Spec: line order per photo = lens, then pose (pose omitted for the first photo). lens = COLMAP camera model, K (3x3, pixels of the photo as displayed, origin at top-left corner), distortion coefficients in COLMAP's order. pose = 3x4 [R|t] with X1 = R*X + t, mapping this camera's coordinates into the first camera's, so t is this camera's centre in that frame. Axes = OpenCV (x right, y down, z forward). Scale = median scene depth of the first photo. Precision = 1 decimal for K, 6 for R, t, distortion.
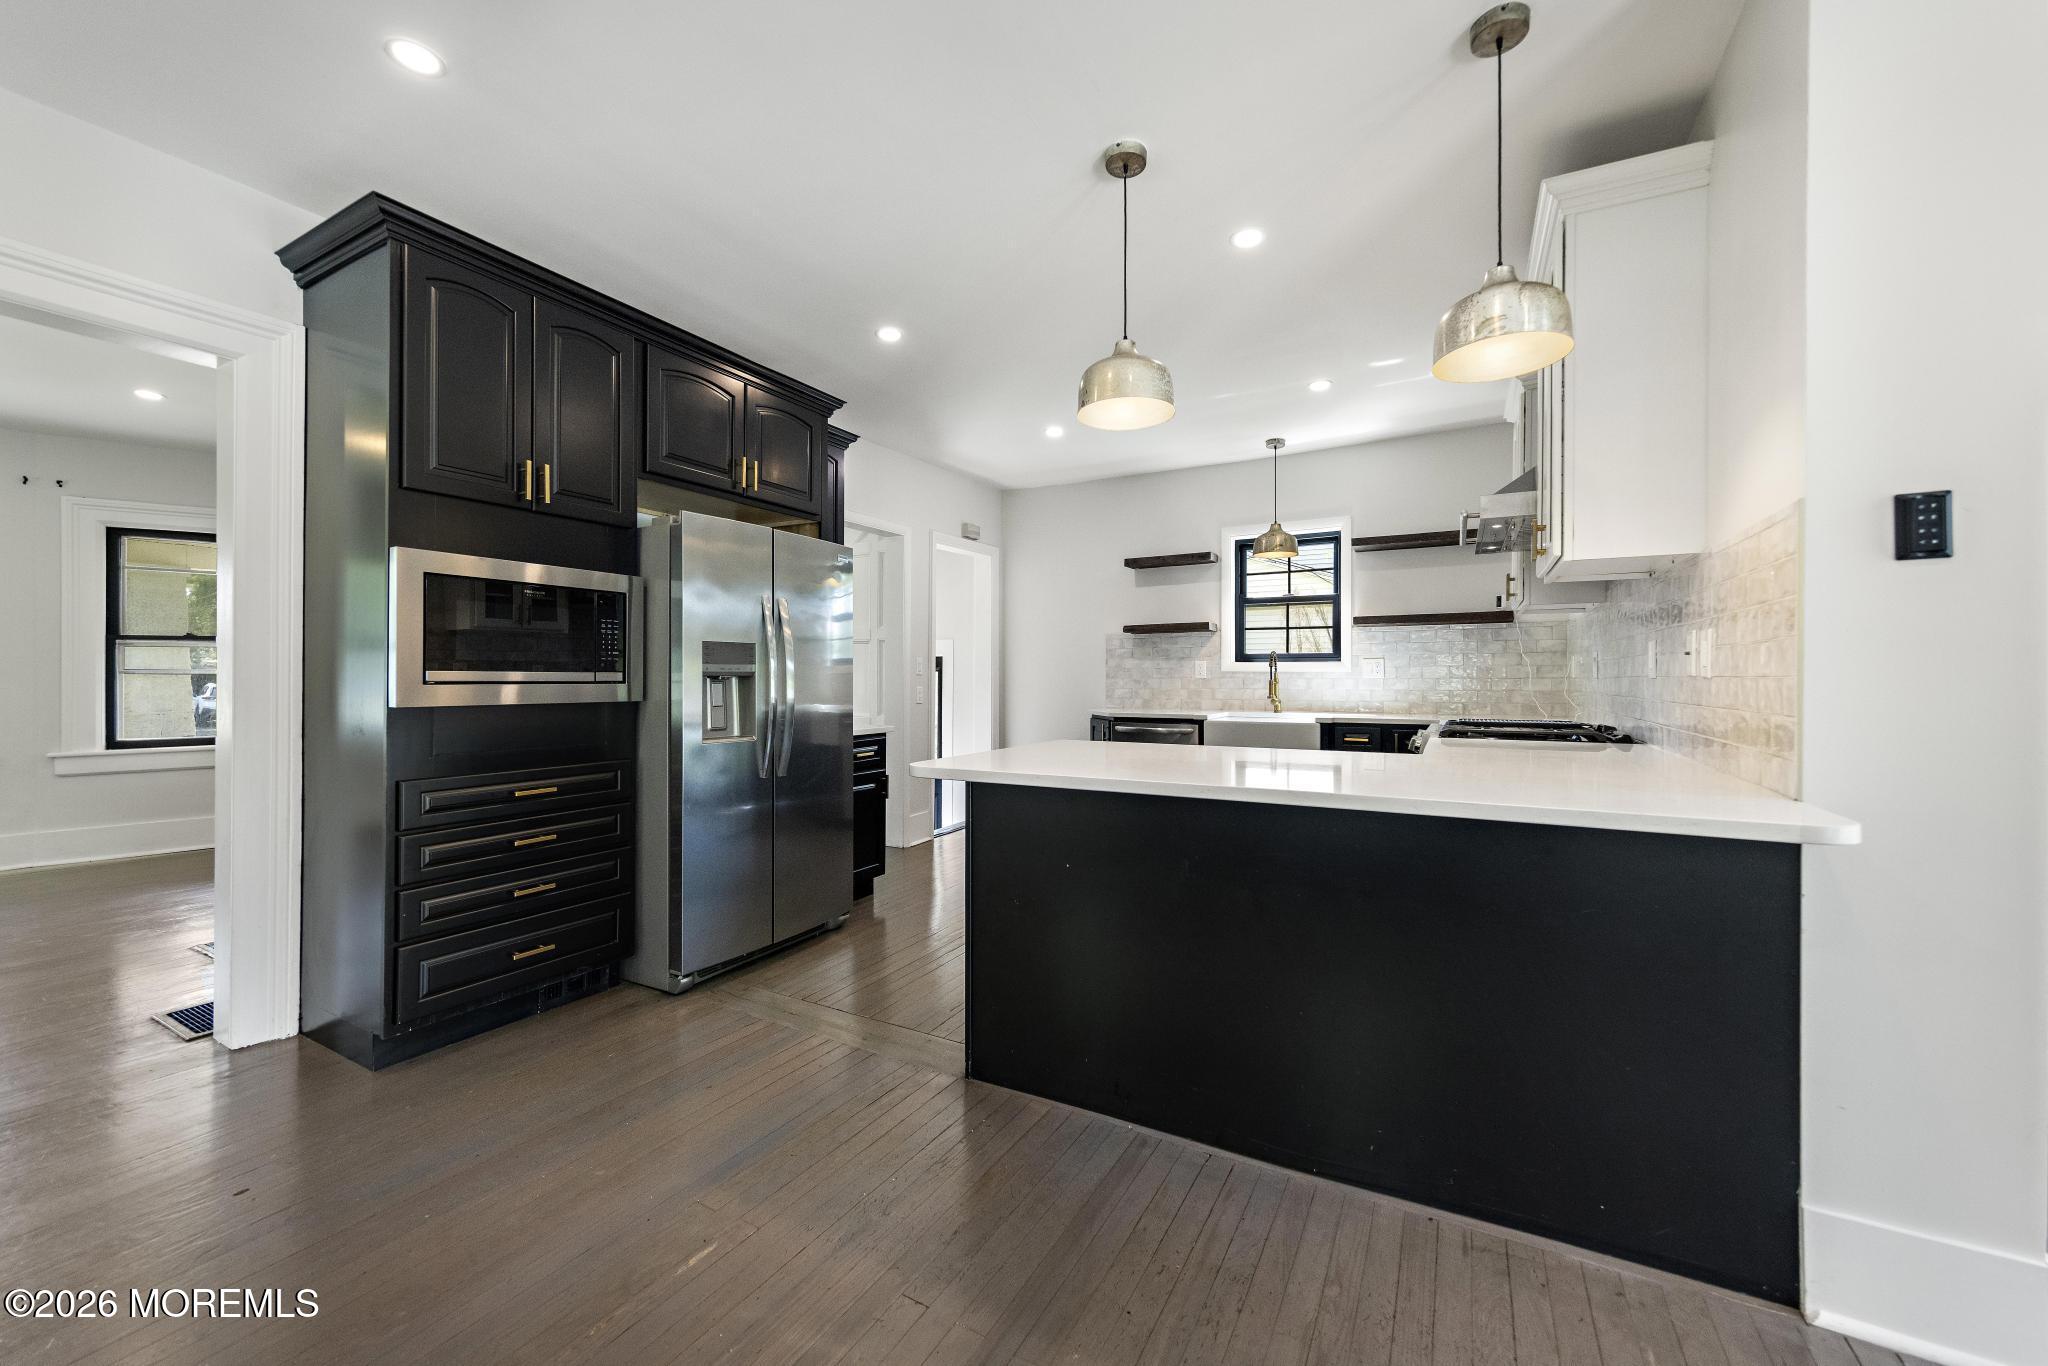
lens RADIAL K [[814.5, 0, 1036.3], [0, 814.5, 678.2], [0, 0, 1]] dist [0.004243, -0.000207]
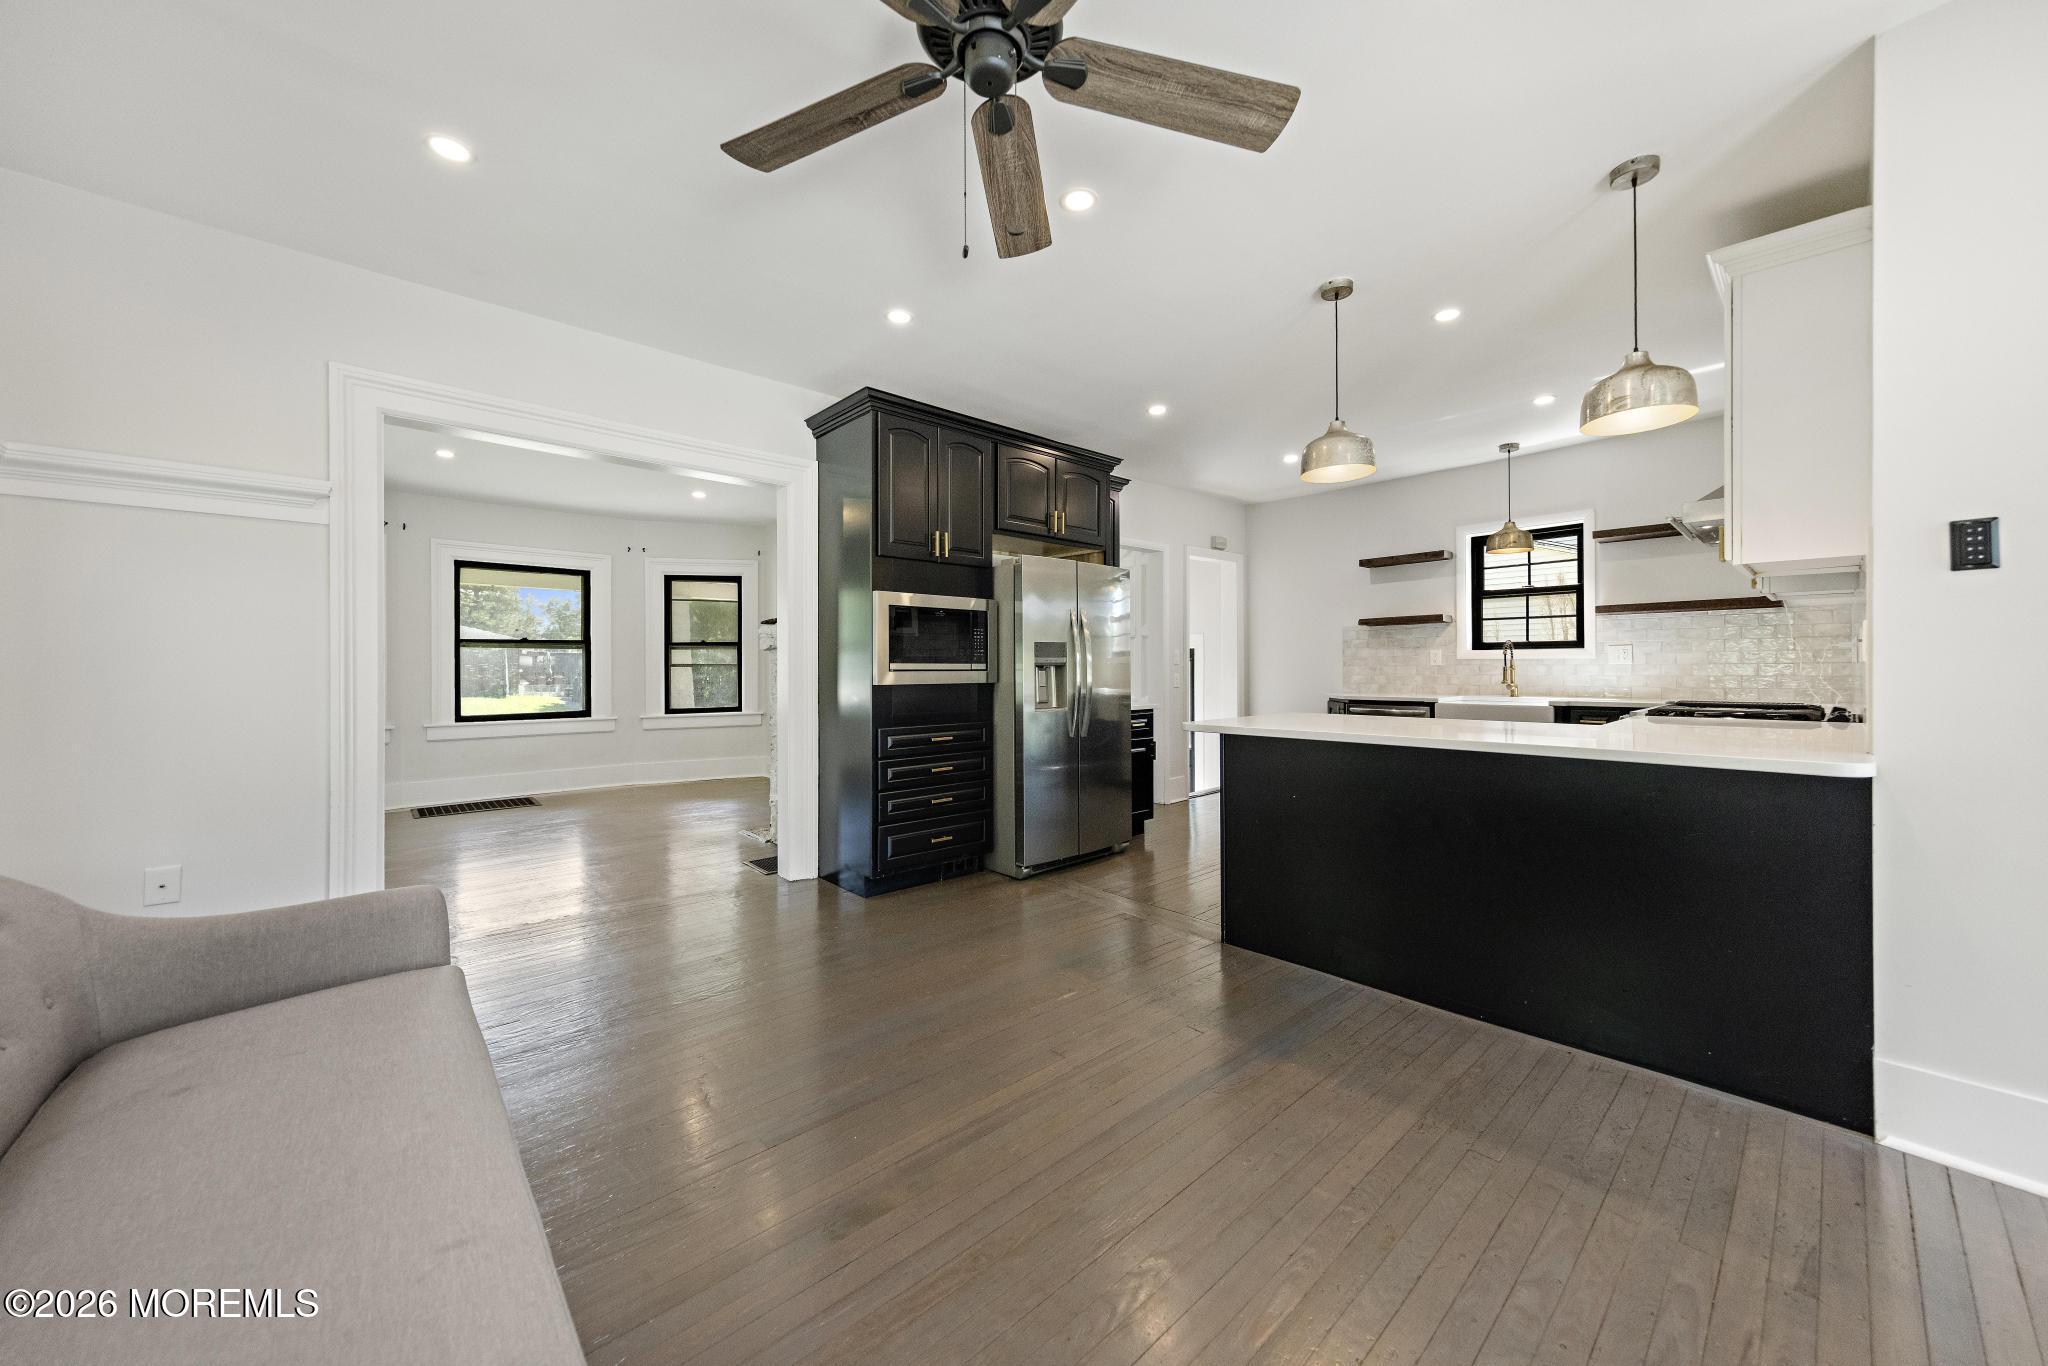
lens RADIAL K [[751.3, 0, 1030.3], [0, 751.3, 666.5], [0, 0, 1]] dist [0.007161, -0.001120]
pose [[0.947901, -0.005886, -0.318511, 0.014684], [0.005454, 0.999983, -0.002248, 0.001688], [0.318518, 0.000394, 0.947917, -0.275583]]
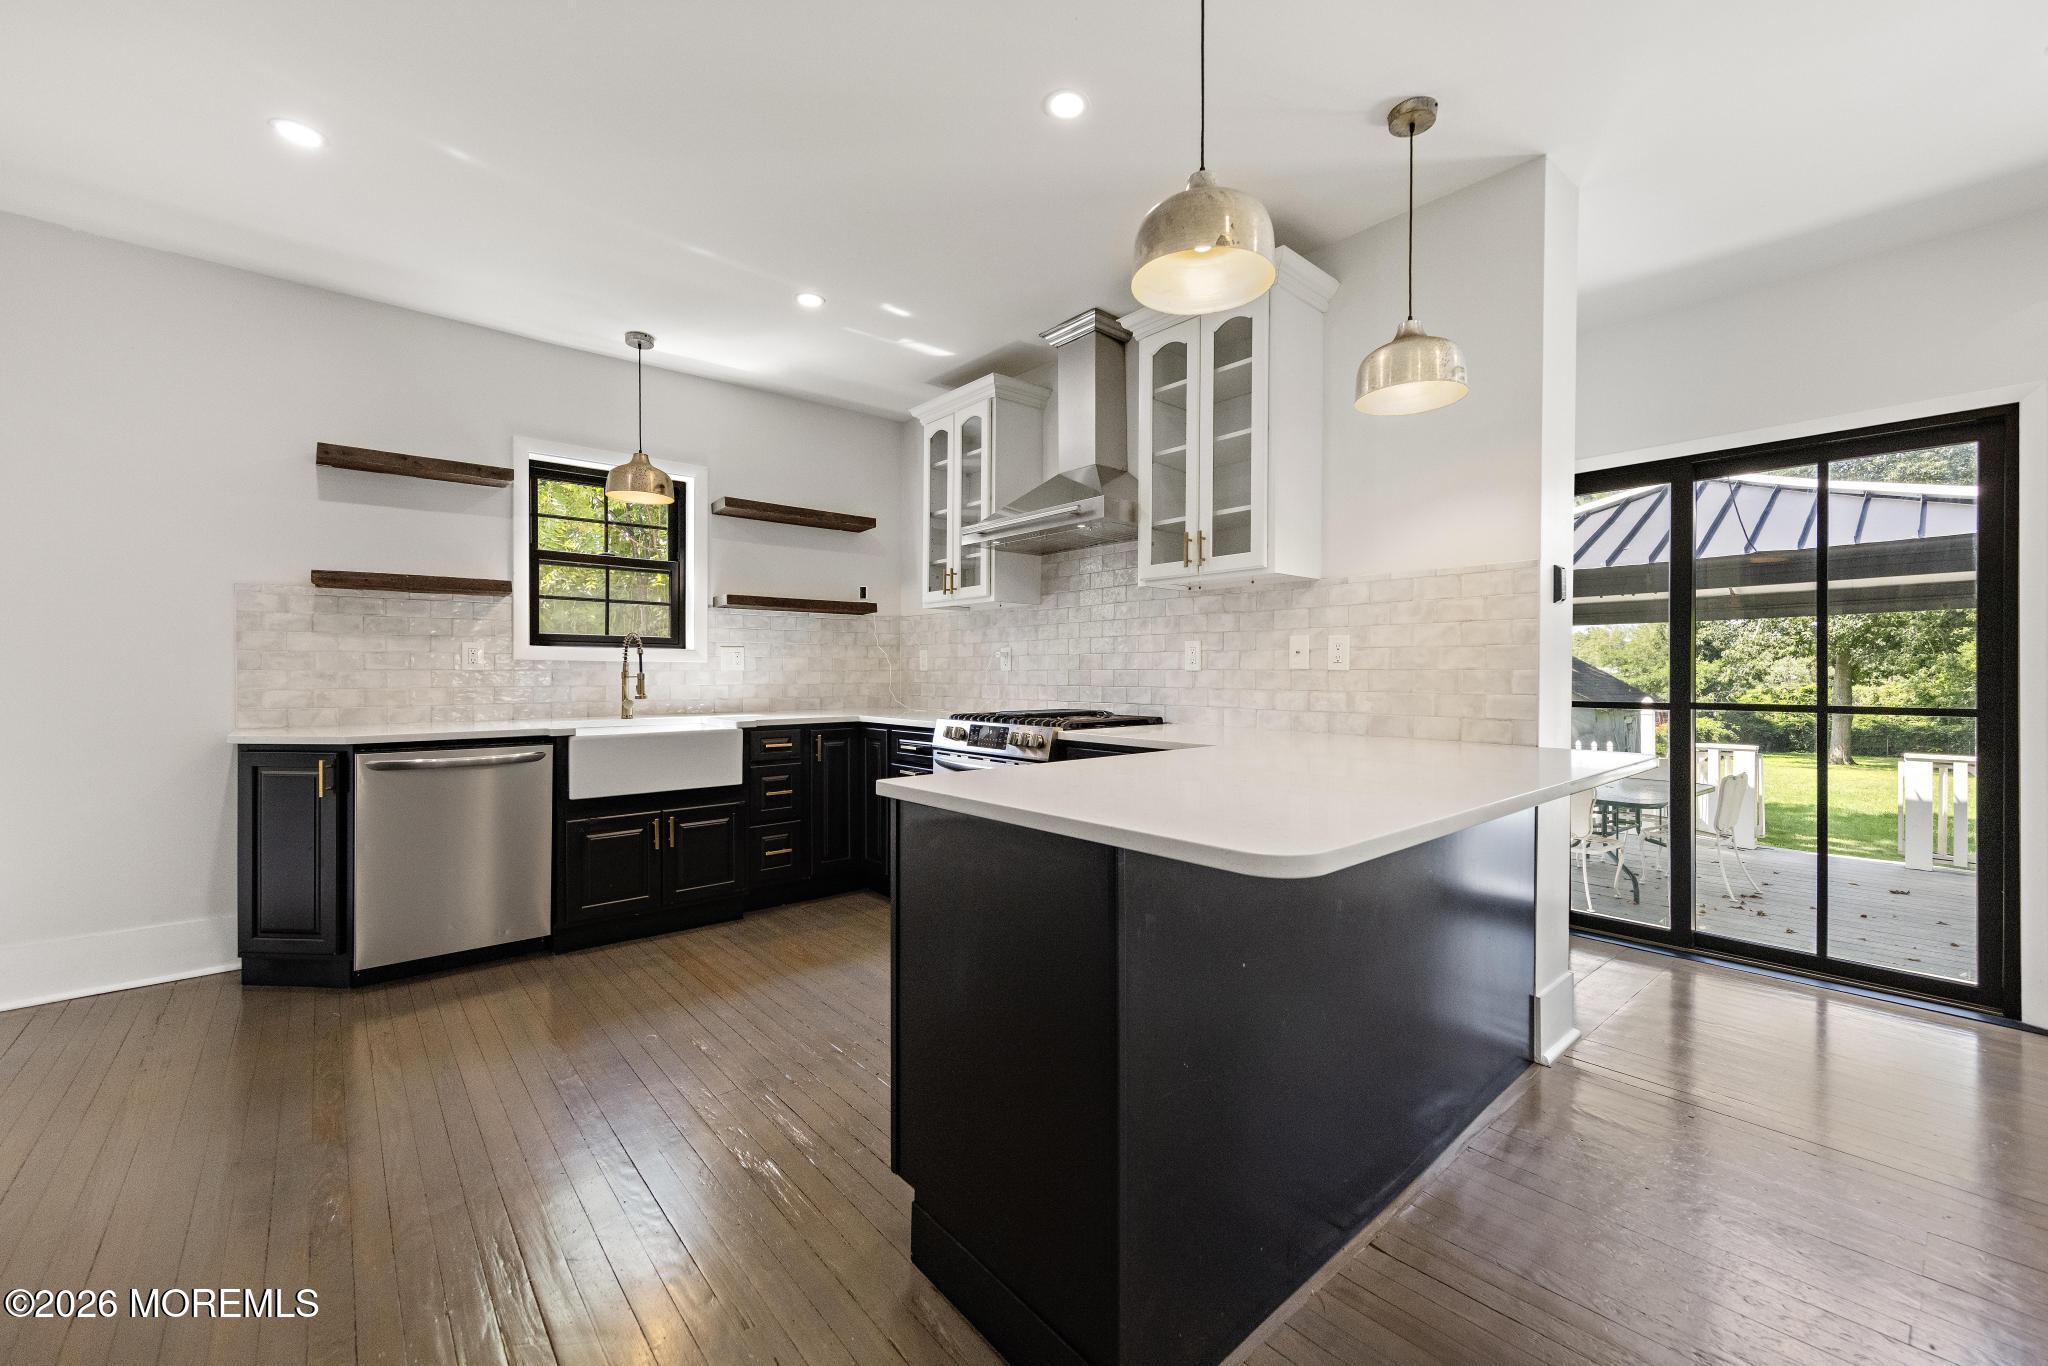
lens RADIAL K [[814.5, 0, 1046.6], [0, 814.5, 673.4], [0, 0, 1]] dist [0.004243, -0.000207]
pose [[0.326673, -0.003305, 0.945132, -0.491574], [-0.001574, 0.999991, 0.004041, -0.001655], [-0.945136, -0.002808, 0.326665, 0.793265]]
